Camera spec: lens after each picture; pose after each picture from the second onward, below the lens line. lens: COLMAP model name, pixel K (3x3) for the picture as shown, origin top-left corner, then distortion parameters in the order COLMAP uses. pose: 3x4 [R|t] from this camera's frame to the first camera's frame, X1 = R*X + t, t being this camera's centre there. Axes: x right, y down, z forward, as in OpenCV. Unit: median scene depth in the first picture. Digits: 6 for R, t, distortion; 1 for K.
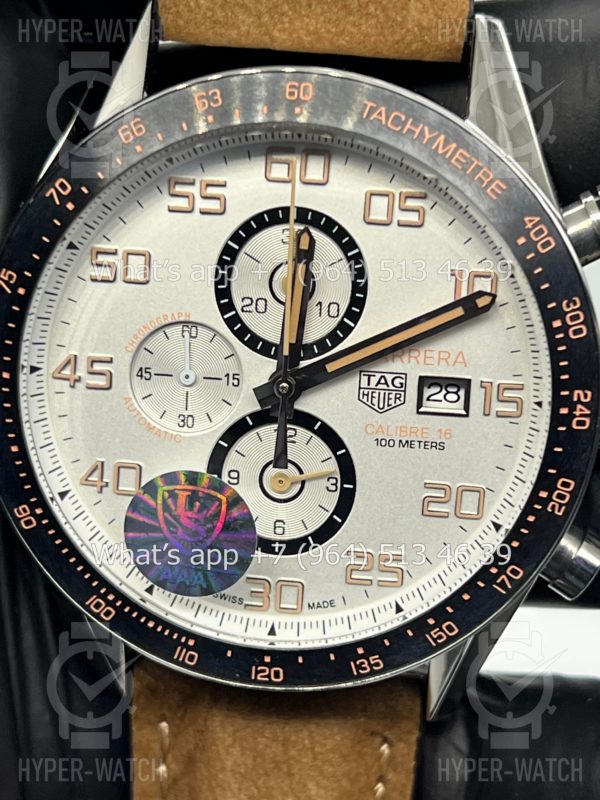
lens RADIAL K [[1869.6, 0, 303.1], [0, 1869.6, 399.9], [0, 0, 1]] dist [0.315248, 0.000000]
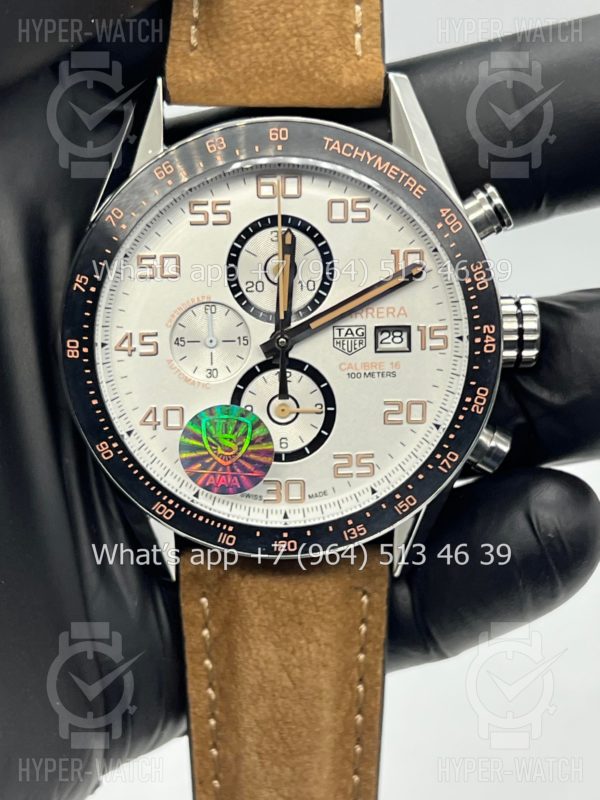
lens RADIAL K [[1869.6, 0, 305.0], [0, 1869.6, 389.0], [0, 0, 1]] dist [0.315248, 0.000000]
pose [[0.989987, -0.086826, 0.111300, -0.153203], [0.090093, 0.995628, -0.024659, 0.065081], [-0.108672, 0.034440, 0.993481, -0.409842]]
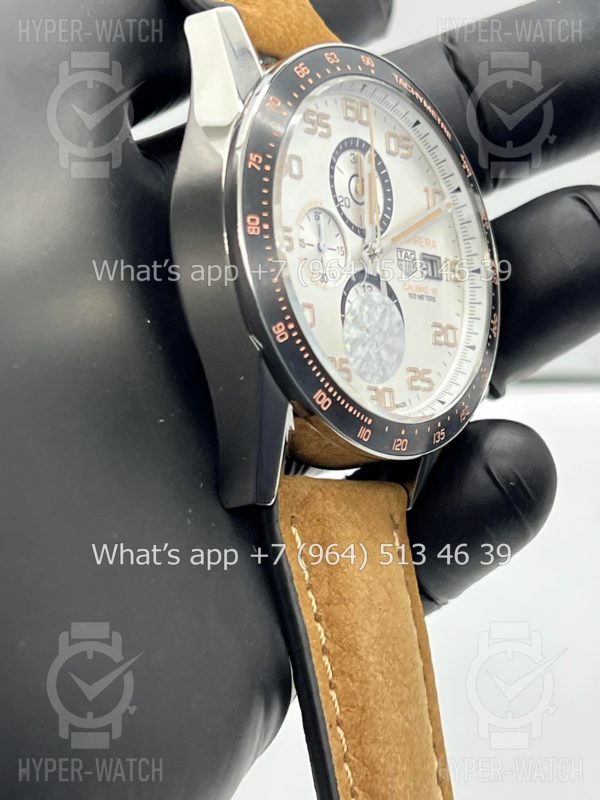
lens RADIAL K [[1869.6, 0, 300.7], [0, 1869.6, 399.3], [0, 0, 1]] dist [0.315248, 0.000000]
pose [[0.574751, 0.021981, 0.818033, -1.260591], [0.251376, 0.946565, -0.202052, 0.389871], [-0.778763, 0.321764, 0.538513, 0.277782]]
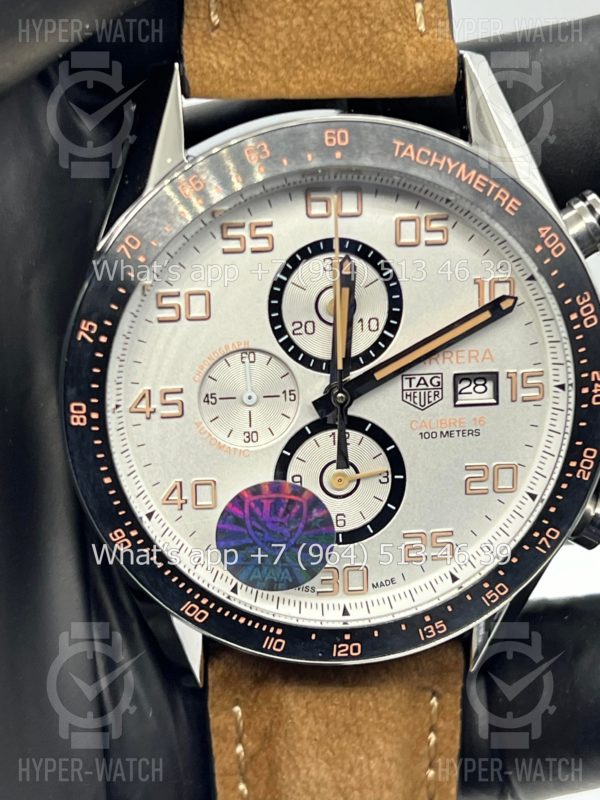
lens RADIAL K [[1869.6, 0, 305.7], [0, 1869.6, 402.7], [0, 0, 1]] dist [0.315248, 0.000000]
pose [[0.978448, -0.115245, 0.171342, -0.223537], [0.111433, 0.993265, 0.031733, -0.041602], [-0.173845, -0.011956, 0.984700, -0.110208]]
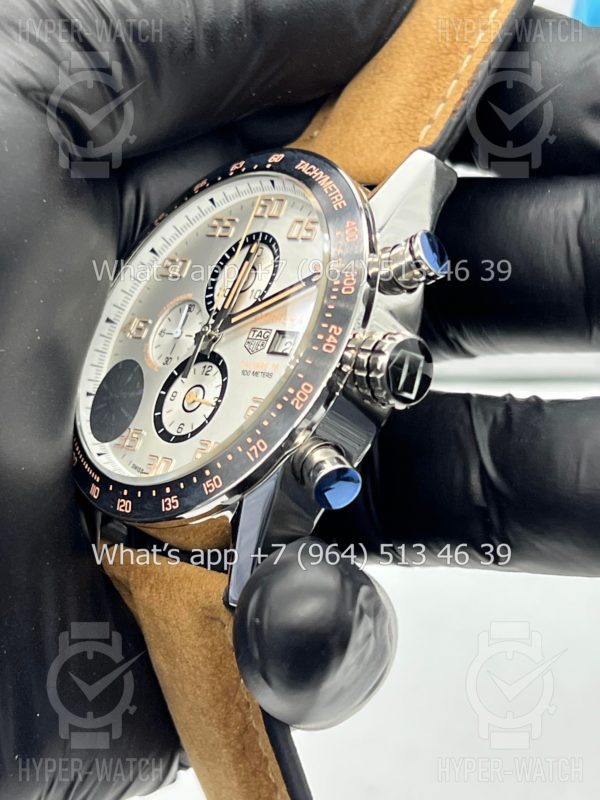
lens RADIAL K [[1869.6, 0, 294.9], [0, 1869.6, 402.9], [0, 0, 1]] dist [0.315248, 0.000000]
pose [[0.724116, 0.074931, -0.685596, 1.071535], [-0.440758, 0.814867, -0.376463, 0.573497], [0.530460, 0.574785, 0.623084, 0.130978]]
